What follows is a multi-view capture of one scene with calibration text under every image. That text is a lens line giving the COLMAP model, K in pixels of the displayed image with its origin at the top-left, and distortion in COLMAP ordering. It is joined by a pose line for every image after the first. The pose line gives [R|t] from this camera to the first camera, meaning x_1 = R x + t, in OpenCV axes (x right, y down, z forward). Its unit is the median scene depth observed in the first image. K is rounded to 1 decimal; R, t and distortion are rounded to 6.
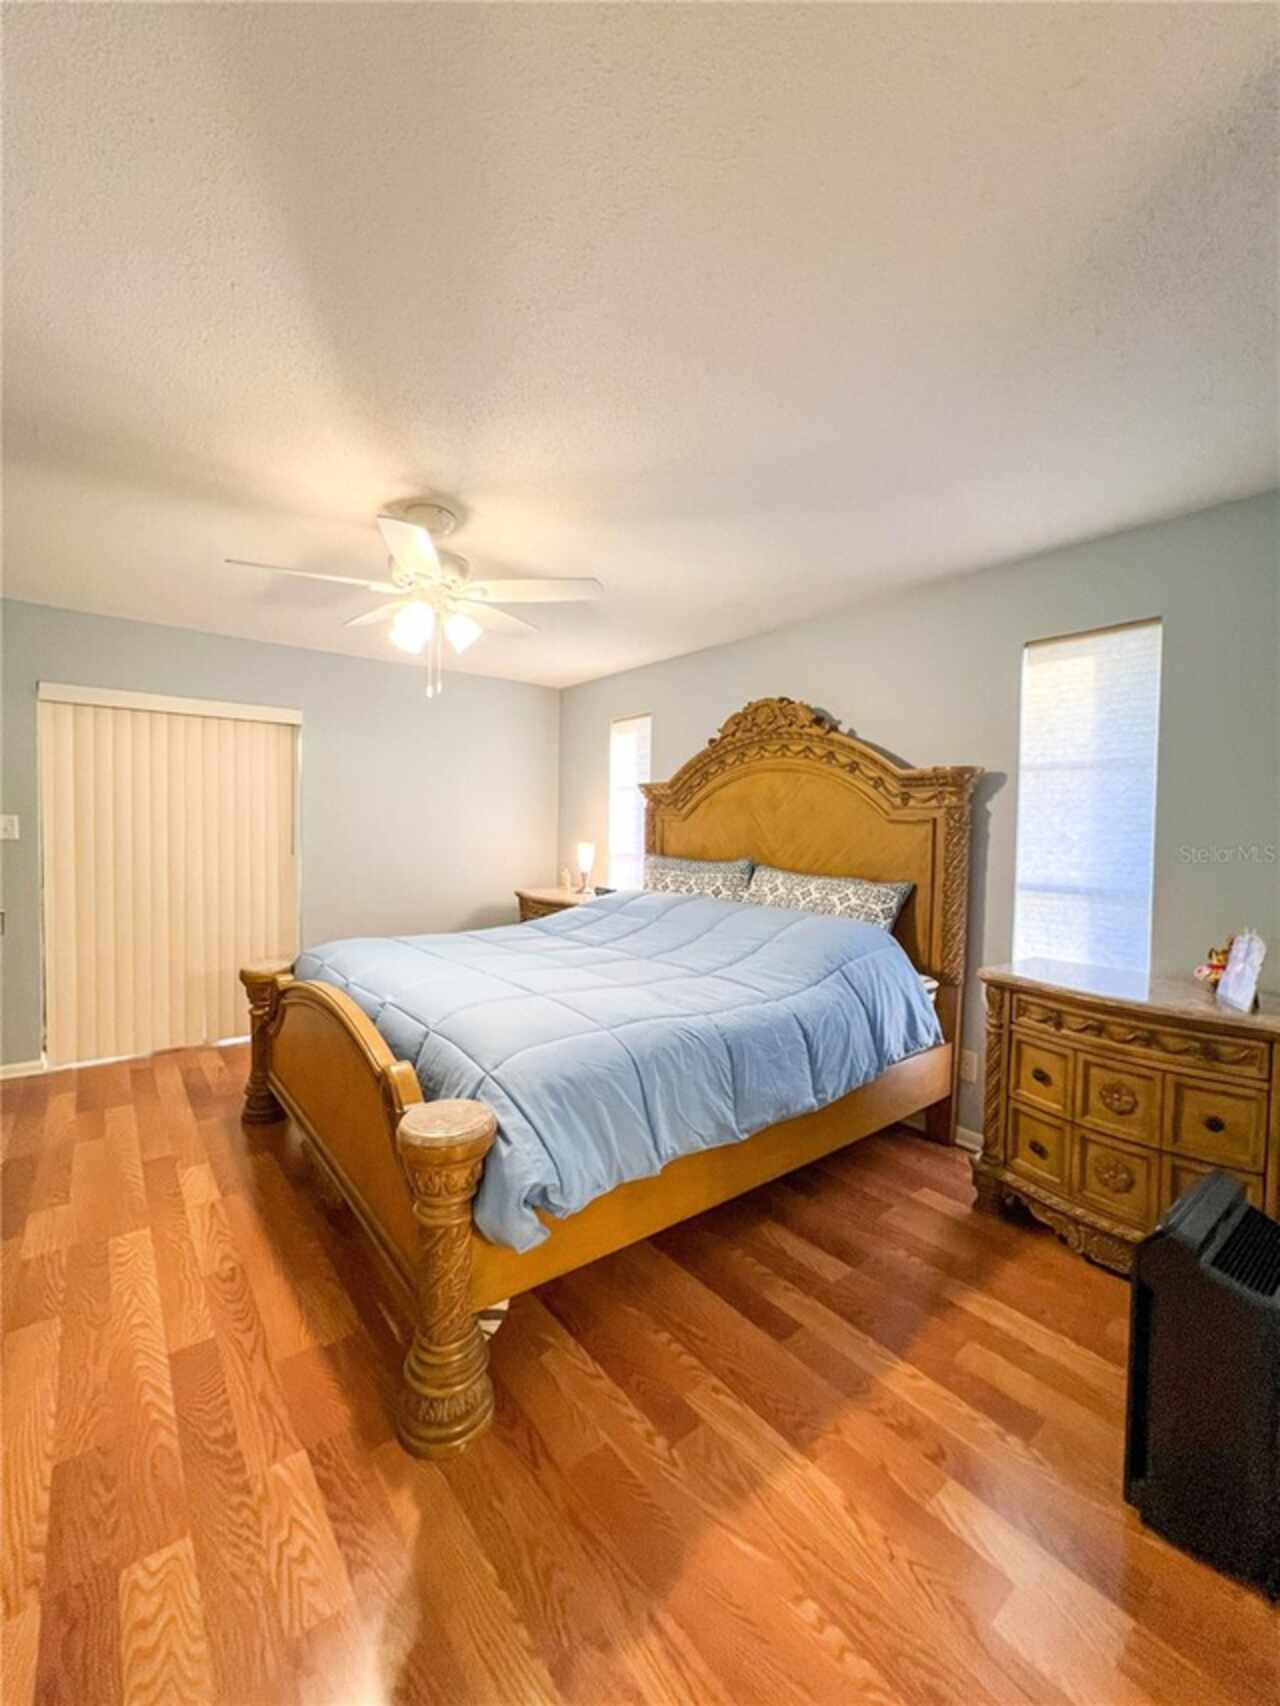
lens RADIAL K [[690.6, 0, 640.0], [0, 690.6, 853.0], [0, 0, 1]] dist [0.000153, 0.000099]
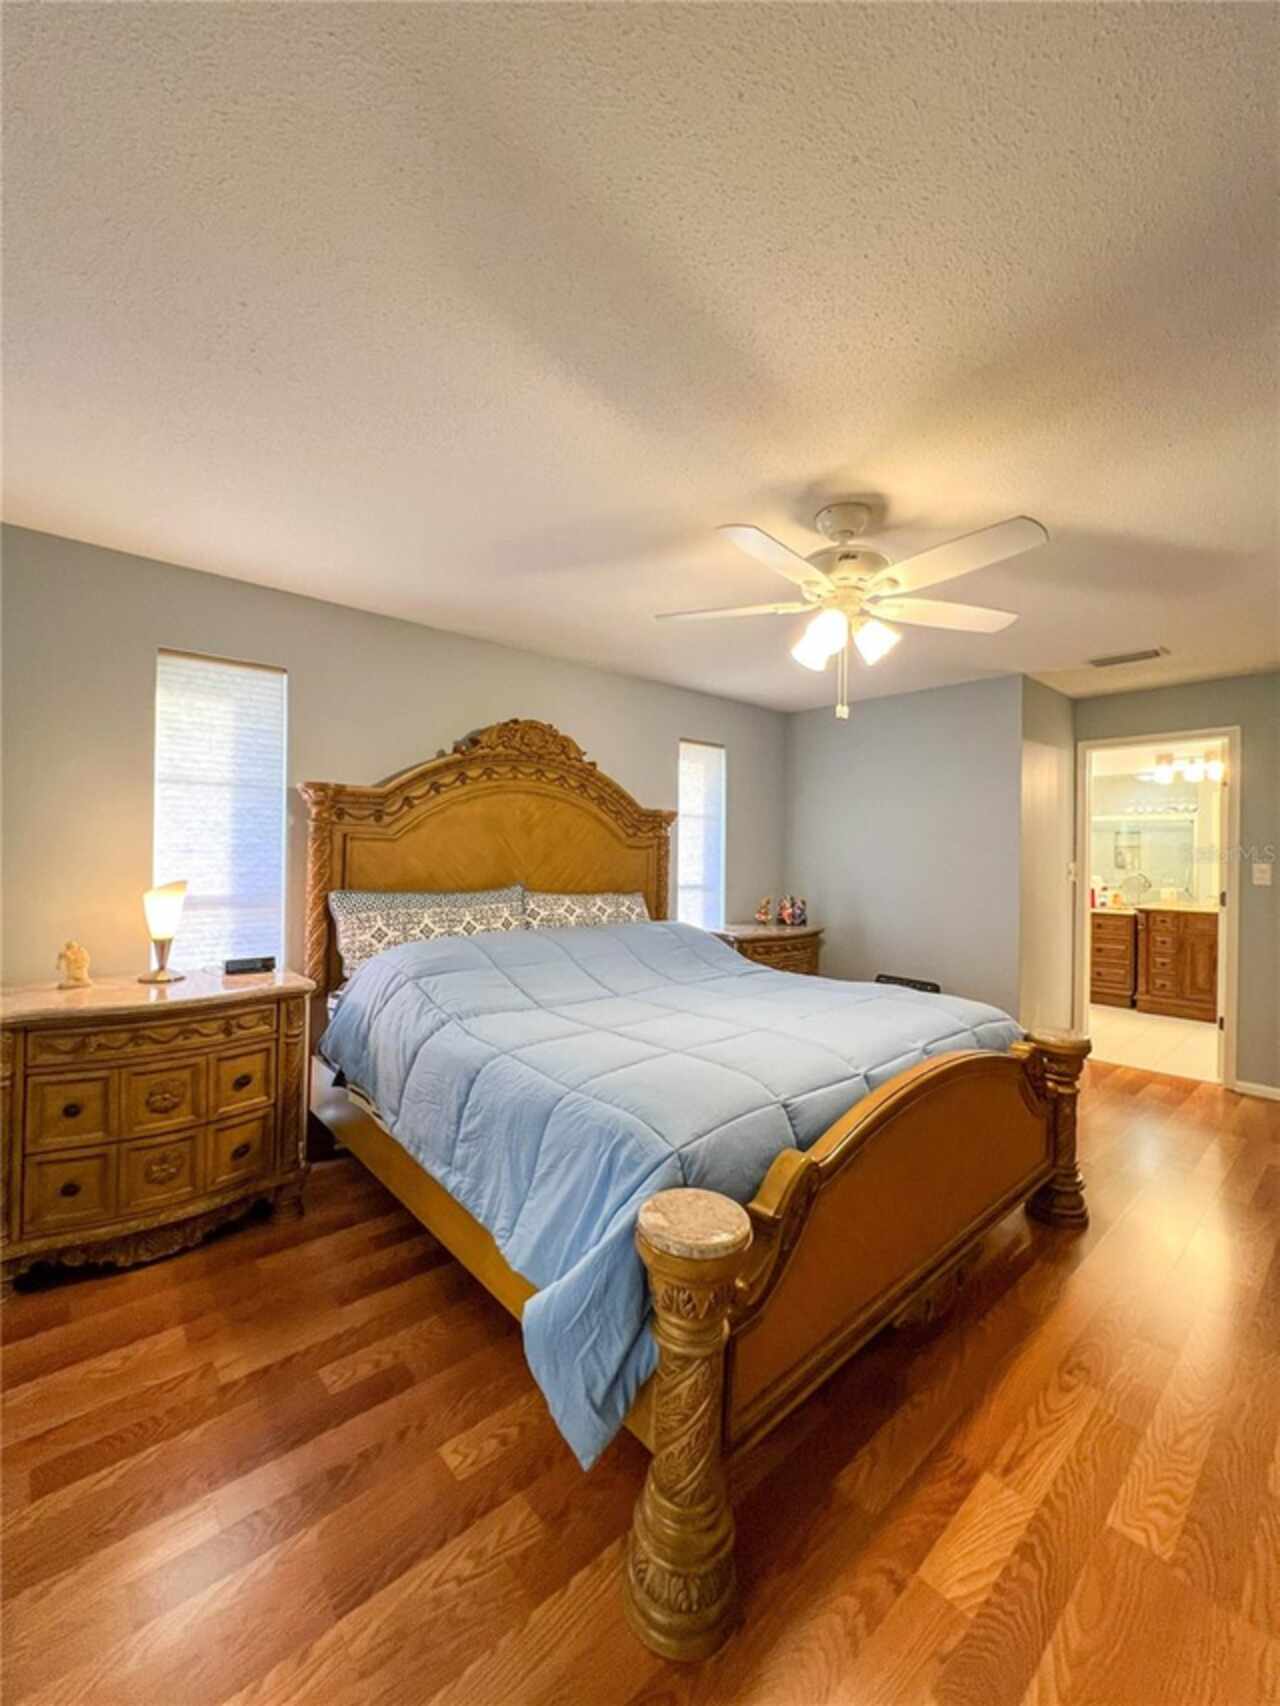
lens RADIAL K [[679.1, 0, 640.0], [0, 679.1, 853.0], [0, 0, 1]] dist [-0.000251, 0.000134]
pose [[-0.058175, -0.036359, 0.997644, -1.120068], [0.006116, 0.999305, 0.036776, -0.097126], [-0.998288, 0.008241, -0.057912, 1.264704]]
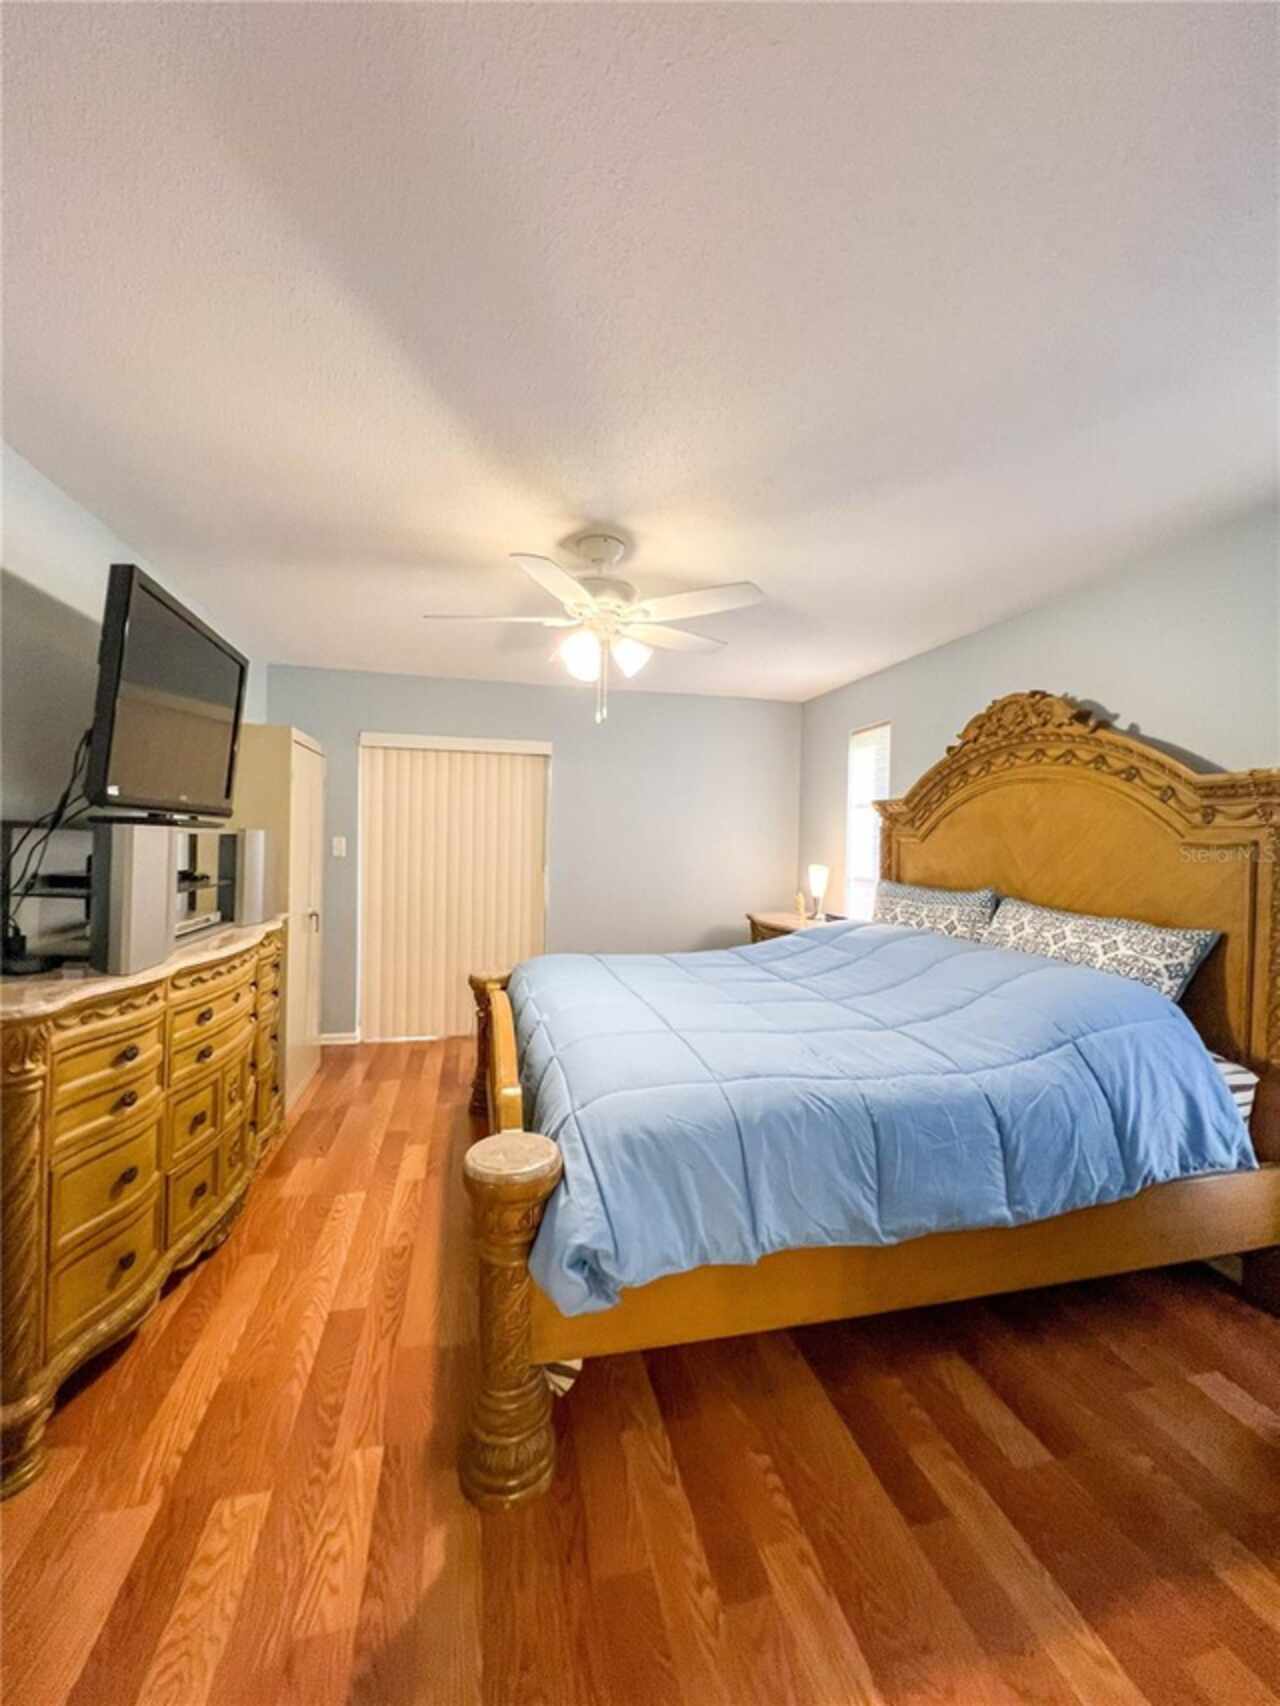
lens RADIAL K [[687.4, 0, 640.0], [0, 687.4, 853.0], [0, 0, 1]] dist [-0.000914, 0.000533]
pose [[0.906462, 0.008255, -0.422206, 0.174935], [-0.018913, 0.999599, -0.021061, -0.013740], [0.421863, 0.027076, 0.906255, 0.111625]]
